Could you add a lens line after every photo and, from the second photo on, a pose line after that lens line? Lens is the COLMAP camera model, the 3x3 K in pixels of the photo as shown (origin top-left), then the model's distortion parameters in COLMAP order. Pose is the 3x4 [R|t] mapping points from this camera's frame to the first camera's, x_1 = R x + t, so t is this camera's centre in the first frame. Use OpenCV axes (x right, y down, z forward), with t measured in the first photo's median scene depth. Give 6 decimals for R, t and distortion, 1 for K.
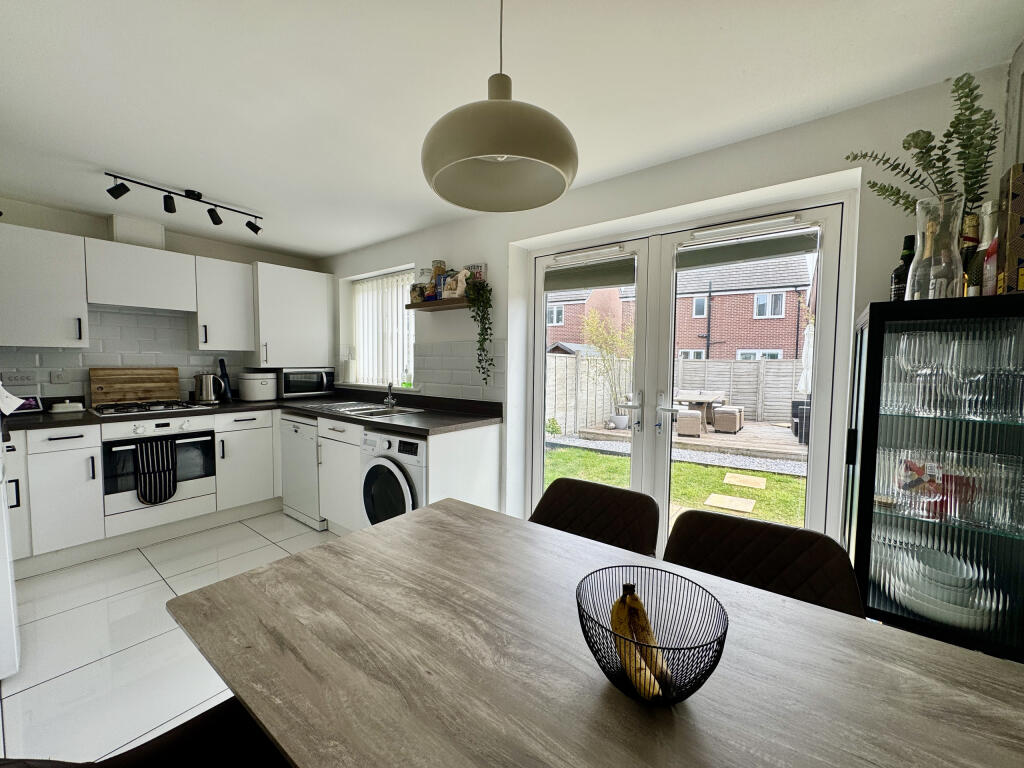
lens RADIAL K [[406.9, 0, 512.0], [0, 406.9, 385.4], [0, 0, 1]] dist [-0.000513, -0.000183]
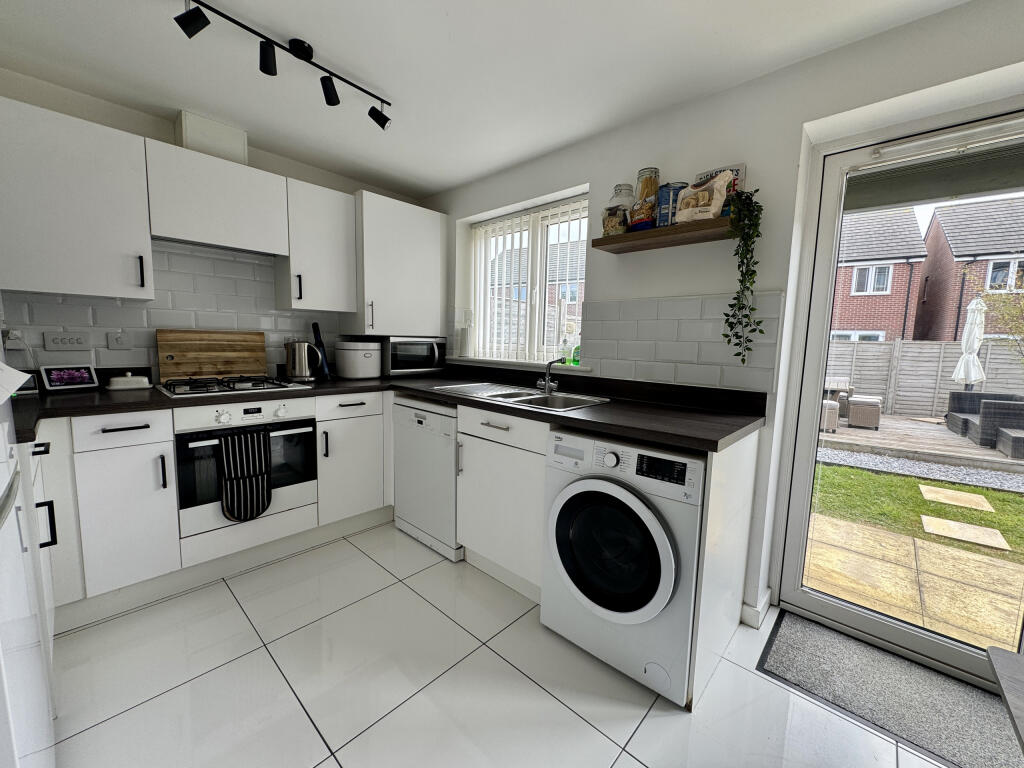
lens RADIAL K [[406.9, 0, 512.5], [0, 406.9, 385.8], [0, 0, 1]] dist [-0.000513, -0.000183]
pose [[0.995746, 0.026326, -0.088300, -0.339086], [-0.021725, 0.998376, 0.052661, 0.006636], [0.089543, -0.050519, 0.994701, 0.330263]]
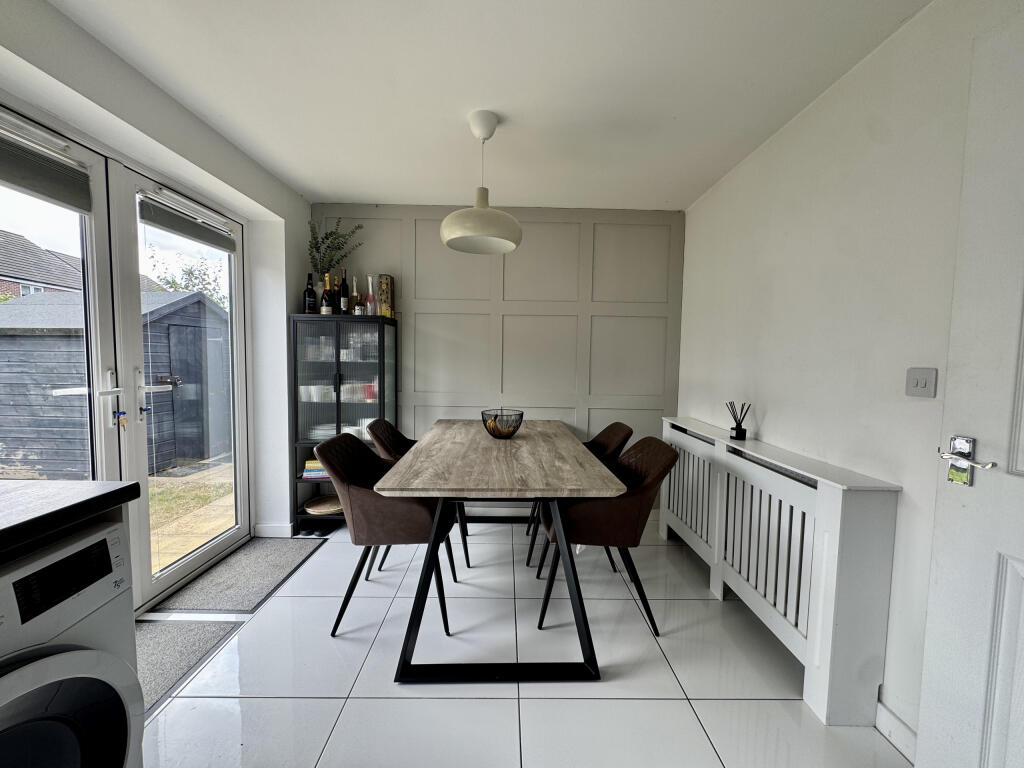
lens RADIAL K [[406.9, 0, 513.2], [0, 406.9, 379.1], [0, 0, 1]] dist [-0.000513, -0.000183]
pose [[-0.617216, -0.067202, 0.783919, -0.577768], [0.023735, 0.994302, 0.103925, -0.021699], [-0.786436, 0.082750, -0.612104, 0.735205]]
